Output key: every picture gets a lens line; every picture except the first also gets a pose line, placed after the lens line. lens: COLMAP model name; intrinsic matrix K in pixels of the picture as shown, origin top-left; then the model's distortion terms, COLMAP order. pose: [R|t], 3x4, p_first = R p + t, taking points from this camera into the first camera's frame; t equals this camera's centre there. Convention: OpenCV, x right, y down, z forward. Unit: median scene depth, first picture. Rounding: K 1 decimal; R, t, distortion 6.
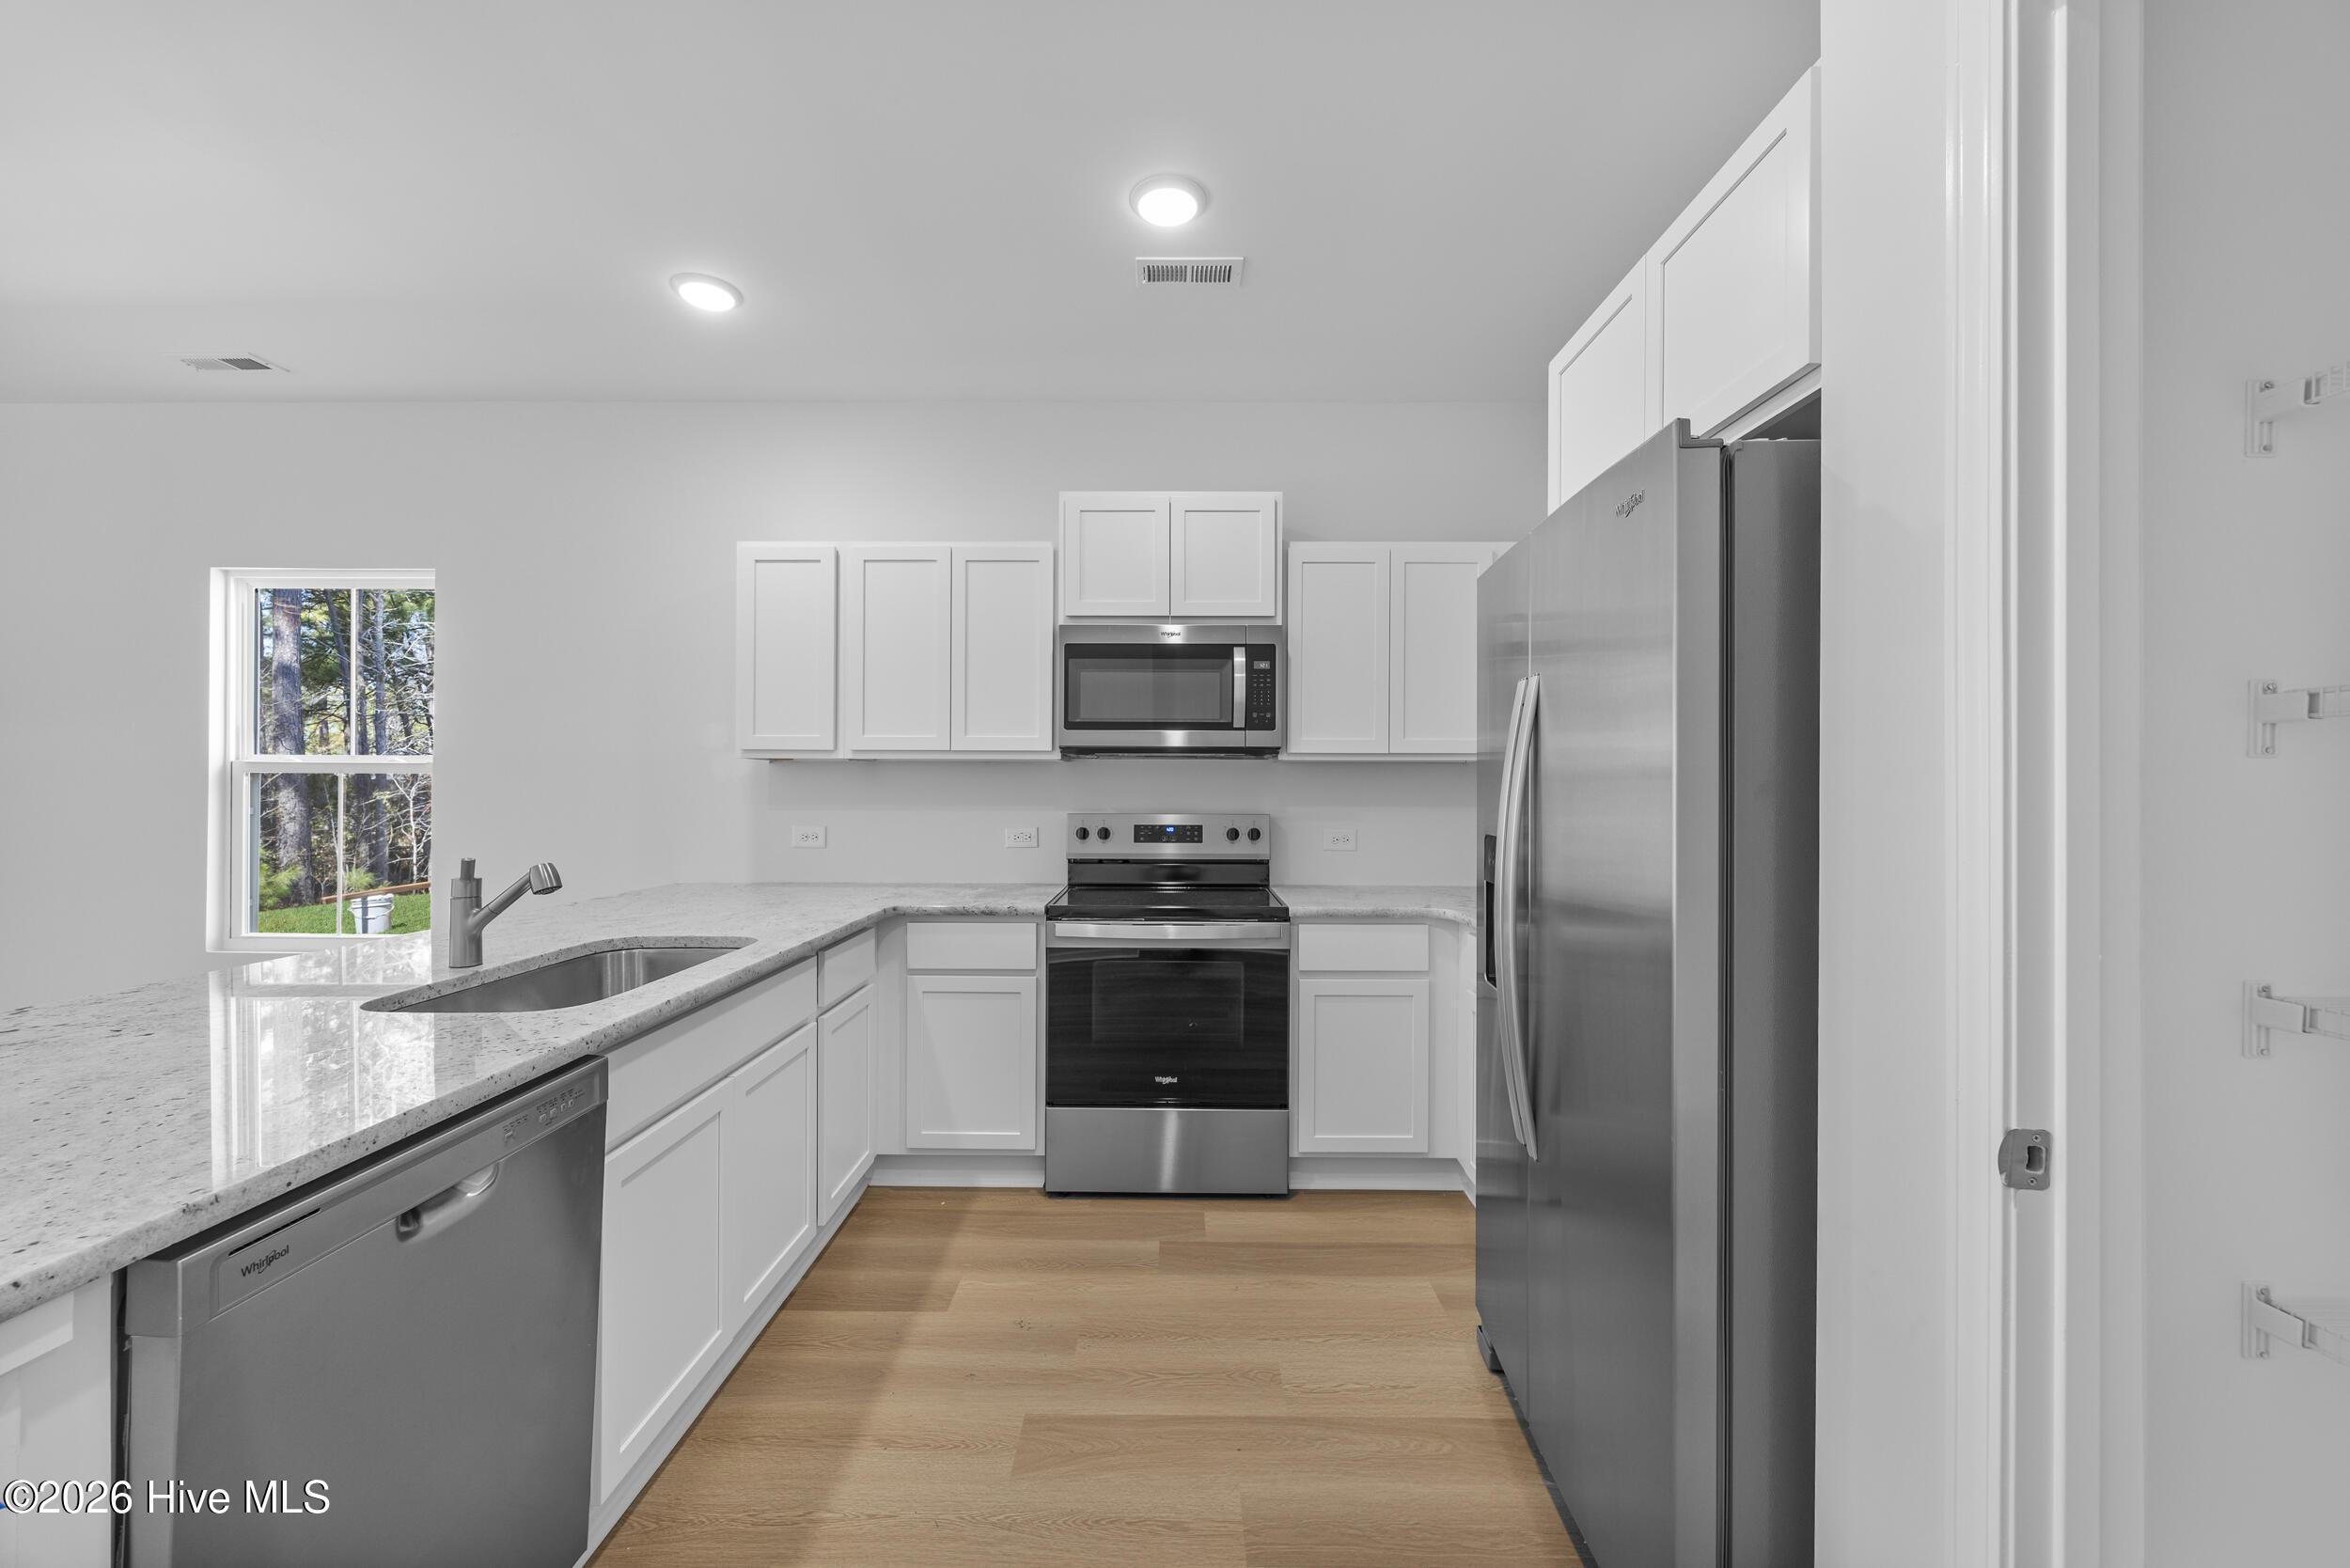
lens RADIAL K [[899.8, 0, 1168.0], [0, 899.8, 788.4], [0, 0, 1]] dist [-0.000780, 0.000246]
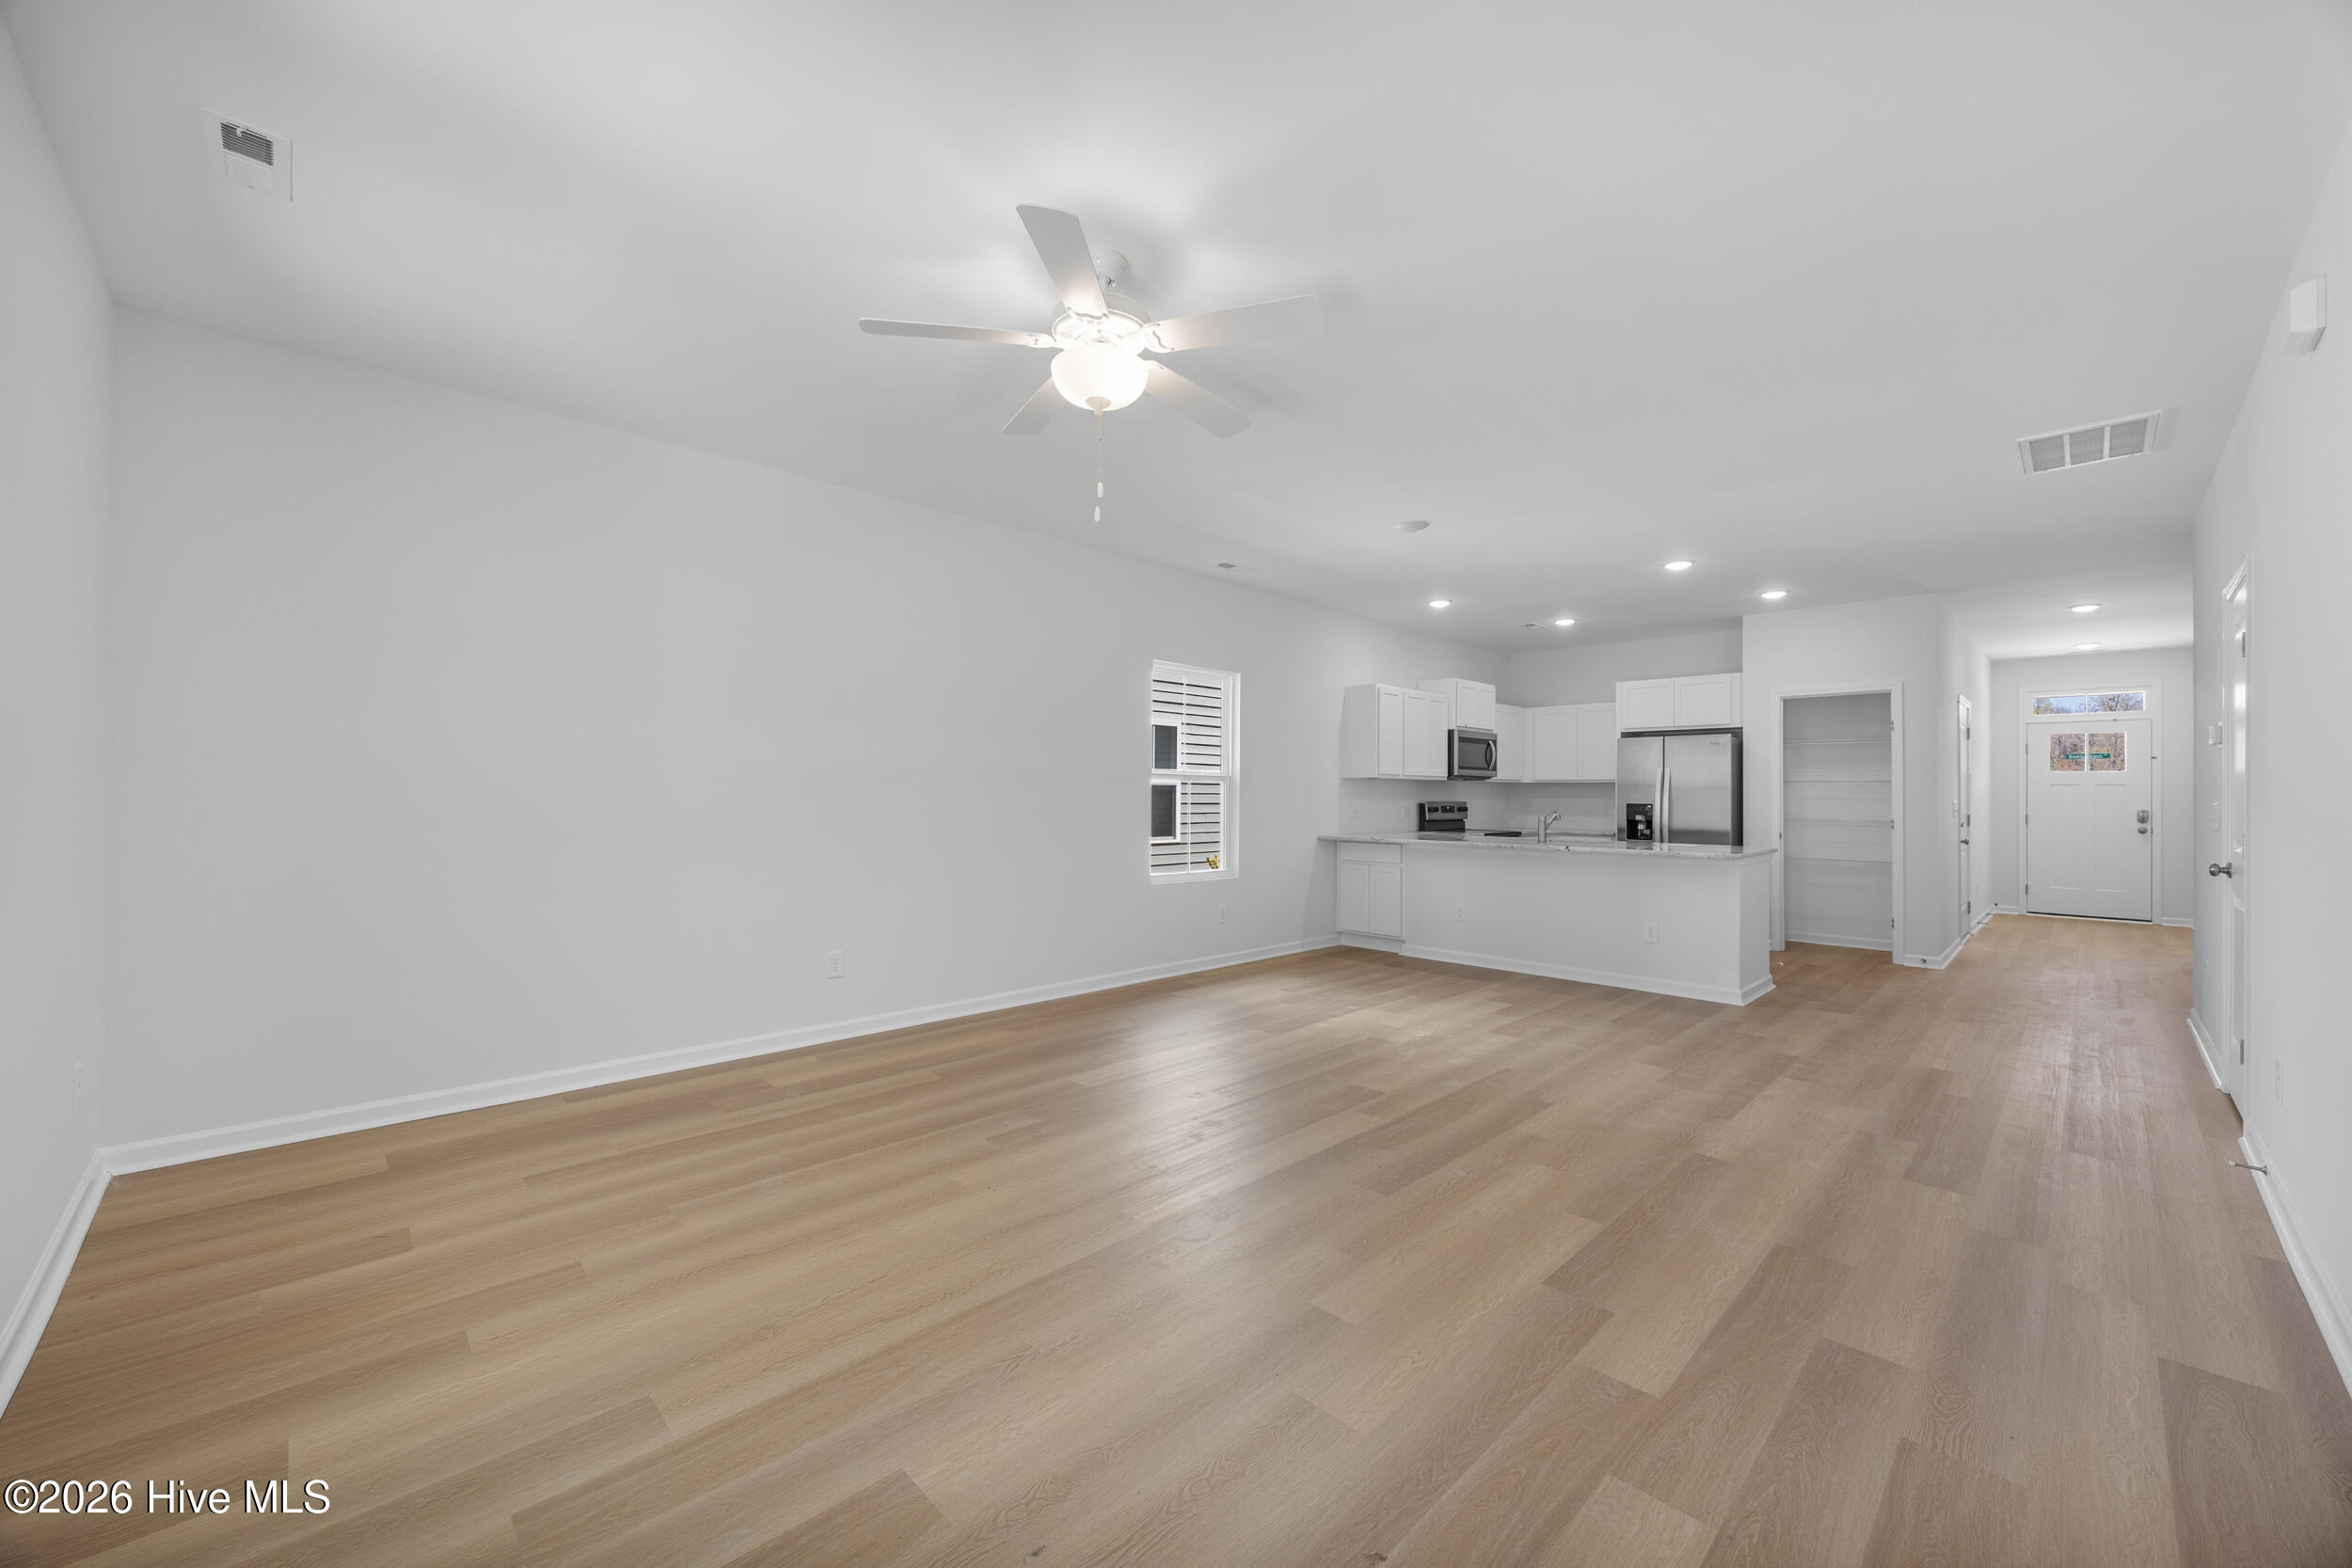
lens RADIAL K [[900.3, 0, 1167.7], [0, 900.3, 785.4], [0, 0, 1]] dist [-0.002163, 0.000138]
pose [[0.711359, 0.010518, 0.702751, -2.583431], [-0.005024, 0.999939, -0.009880, 0.012419], [-0.702811, 0.003498, 0.711368, -0.278705]]
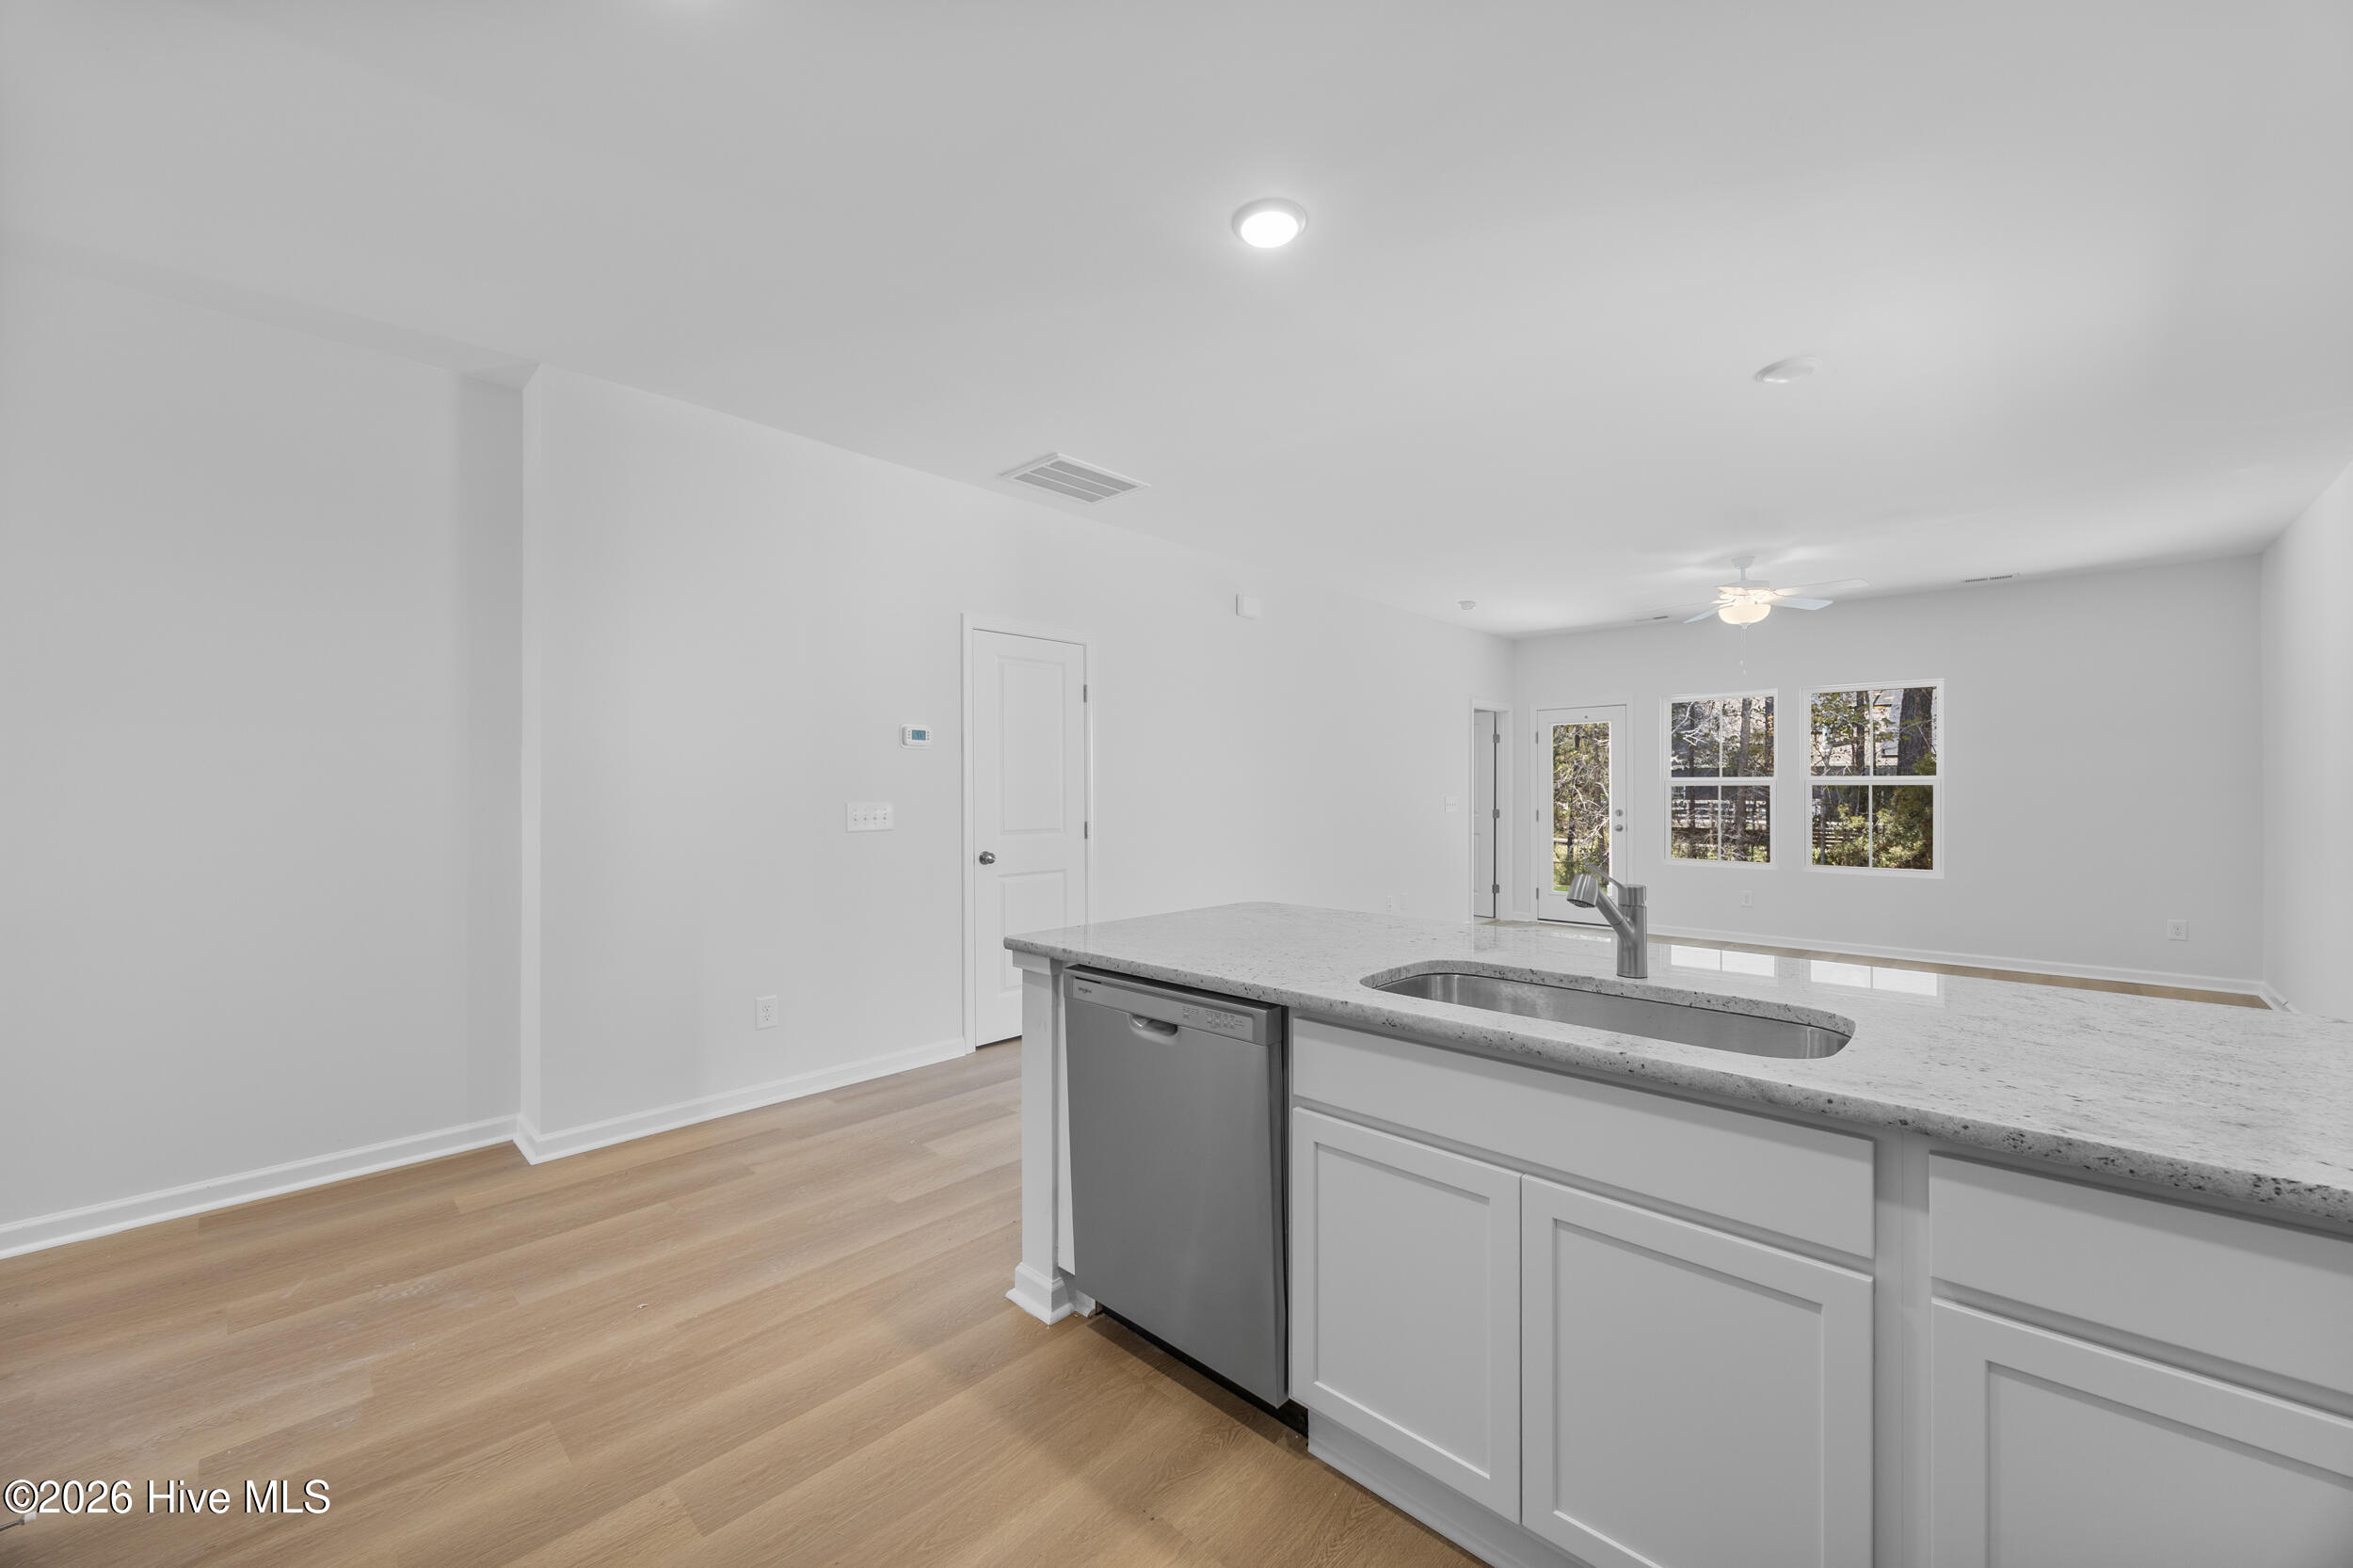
lens RADIAL K [[901.6, 0, 1173.1], [0, 901.6, 784.0], [0, 0, 1]] dist [0.000356, -0.000135]
pose [[-0.685474, -0.007102, -0.728063, 0.165183], [-0.003078, 0.999972, -0.006856, -0.001481], [0.728091, -0.002459, -0.685476, 0.796370]]
